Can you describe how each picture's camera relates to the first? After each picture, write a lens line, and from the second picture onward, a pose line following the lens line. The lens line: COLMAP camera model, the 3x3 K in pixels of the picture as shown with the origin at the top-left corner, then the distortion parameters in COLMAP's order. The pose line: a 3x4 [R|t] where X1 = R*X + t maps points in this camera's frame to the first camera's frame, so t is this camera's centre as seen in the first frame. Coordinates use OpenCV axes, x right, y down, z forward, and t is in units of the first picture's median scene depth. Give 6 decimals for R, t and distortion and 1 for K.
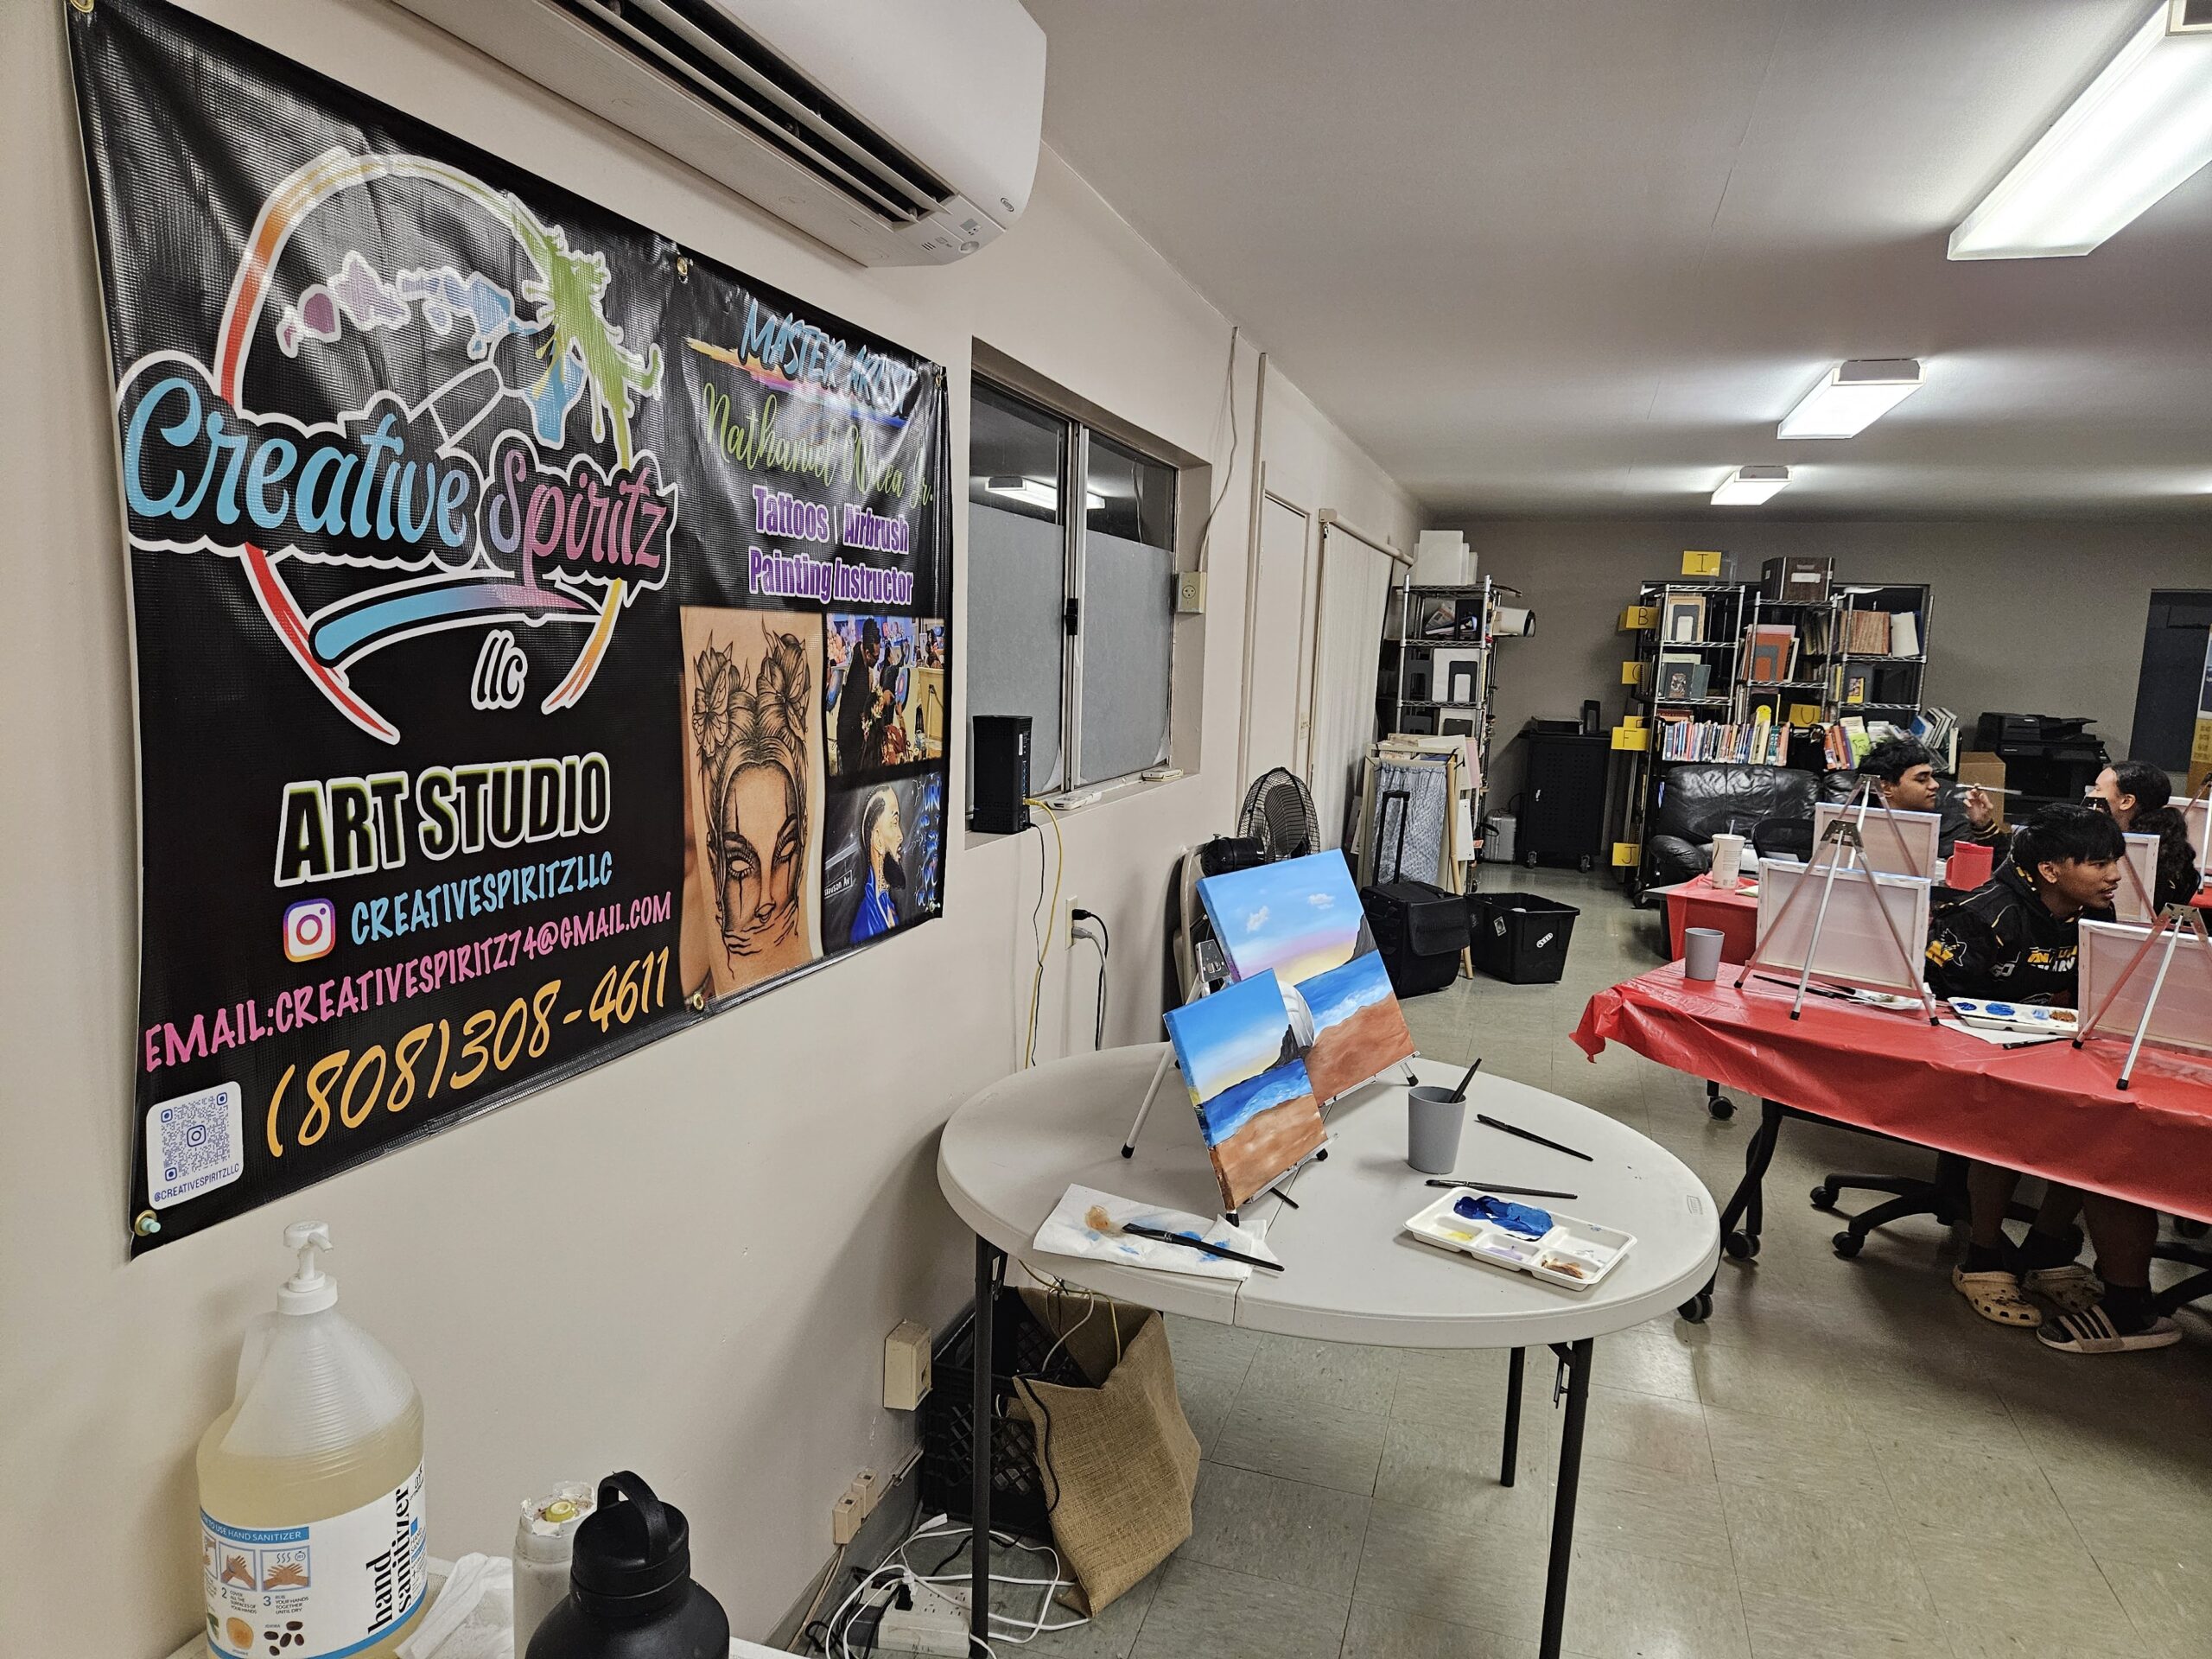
lens RADIAL K [[1484.8, 0, 1084.7], [0, 1484.8, 846.5], [0, 0, 1]] dist [0.069057, -0.059930]
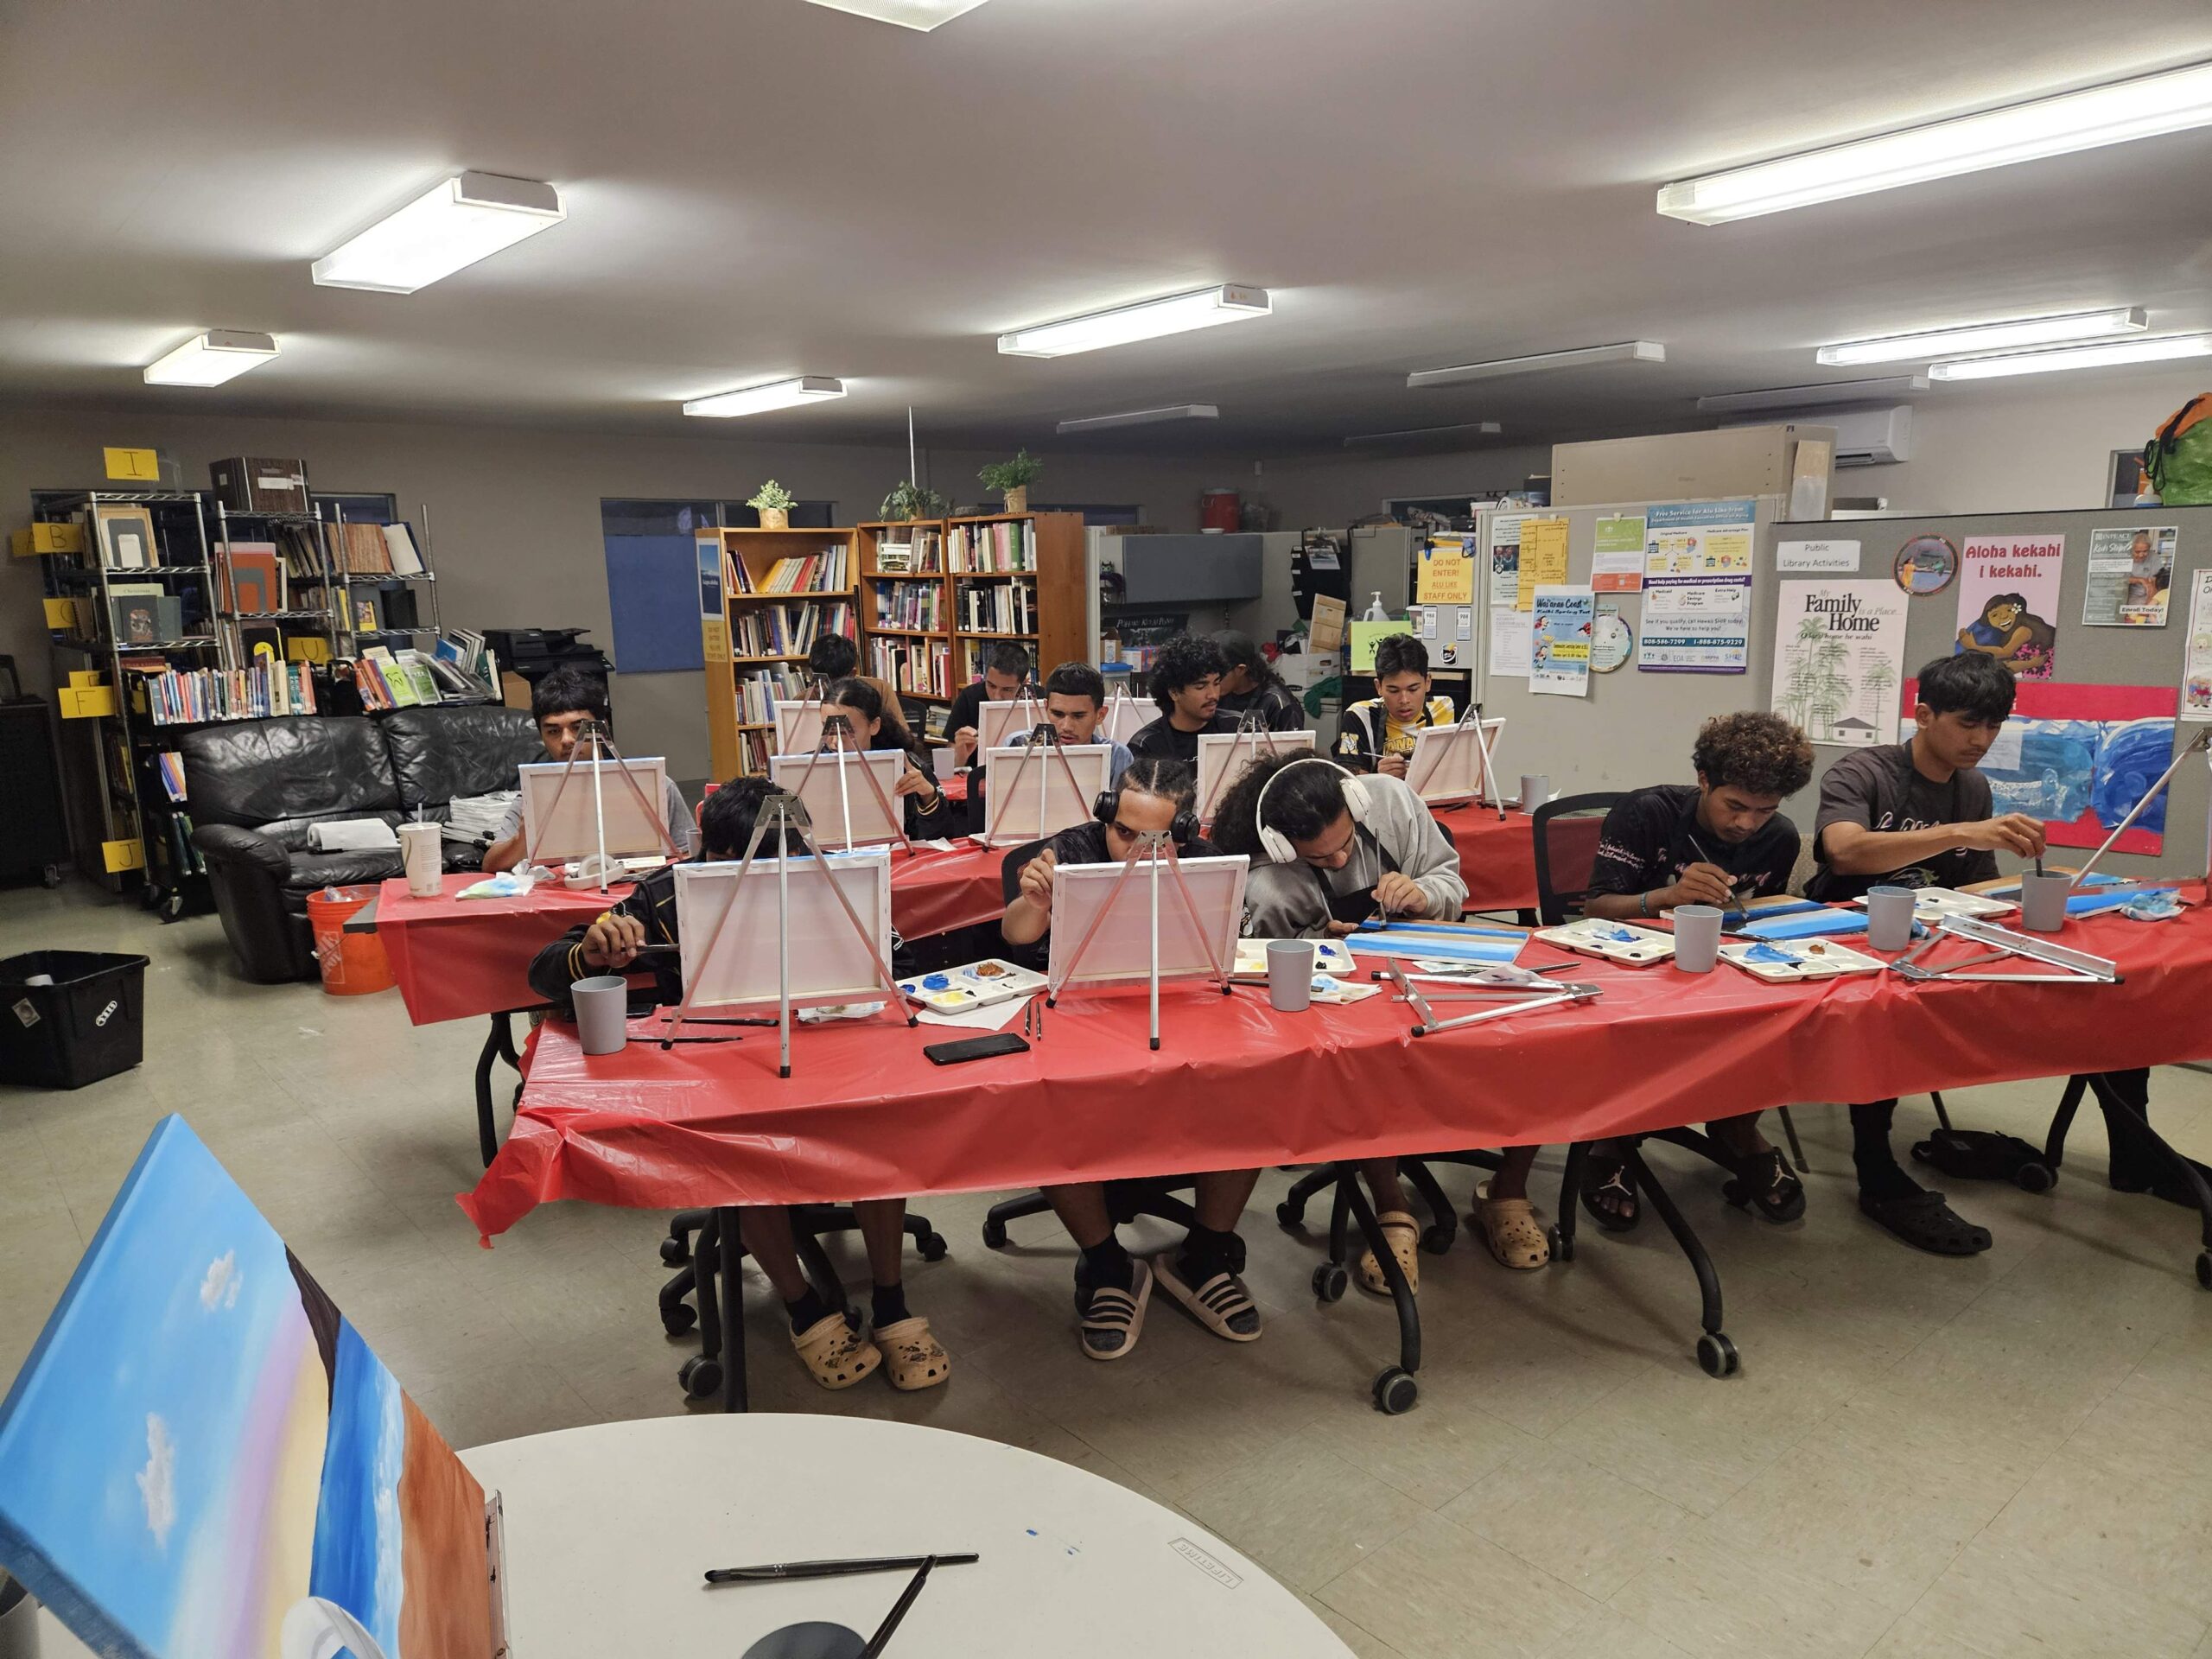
lens RADIAL K [[1484.8, 0, 1113.8], [0, 1484.8, 851.3], [0, 0, 1]] dist [0.069057, -0.059930]
pose [[0.524264, -0.206520, 0.826134, -0.005296], [0.161372, 0.976662, 0.141743, -0.026444], [-0.836126, 0.059004, 0.545355, 0.187626]]
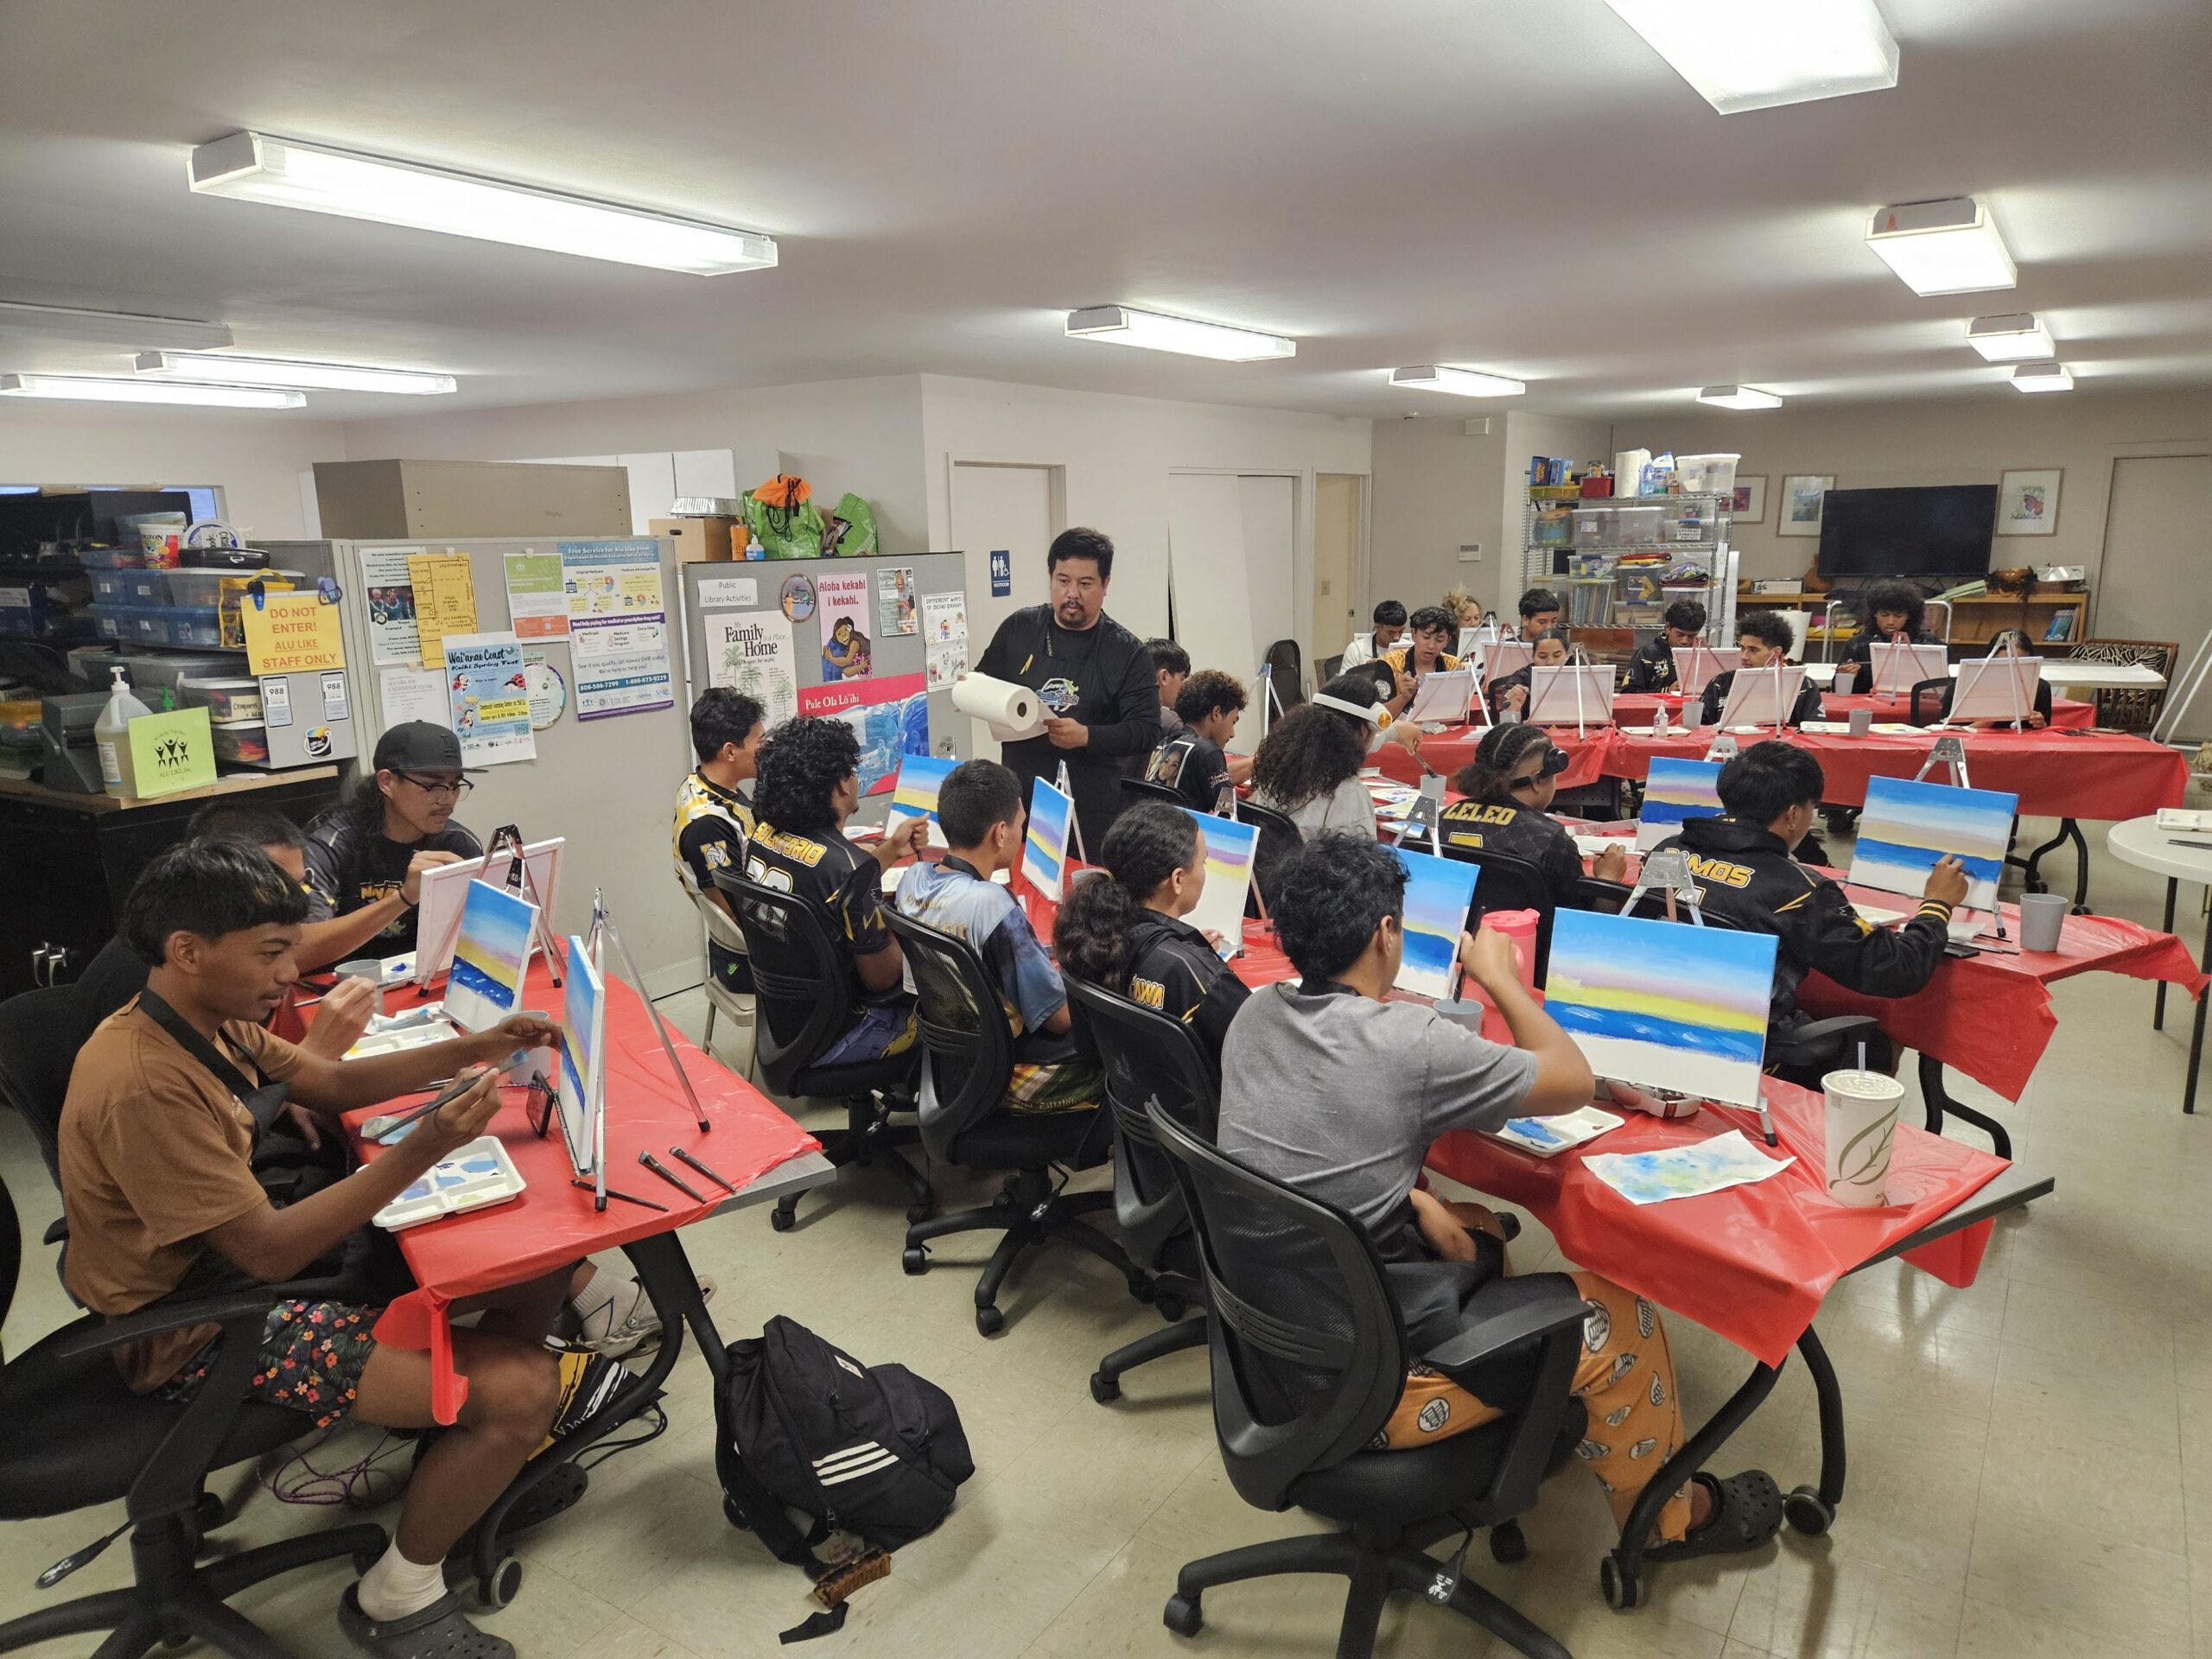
lens RADIAL K [[1484.8, 0, 1108.0], [0, 1484.8, 838.9], [0, 0, 1]] dist [0.069057, -0.059930]
pose [[-0.963433, -0.070893, 0.258403, 0.318995], [0.024079, 0.937557, 0.346996, -0.135222], [-0.266867, 0.340530, -0.901566, 0.867049]]
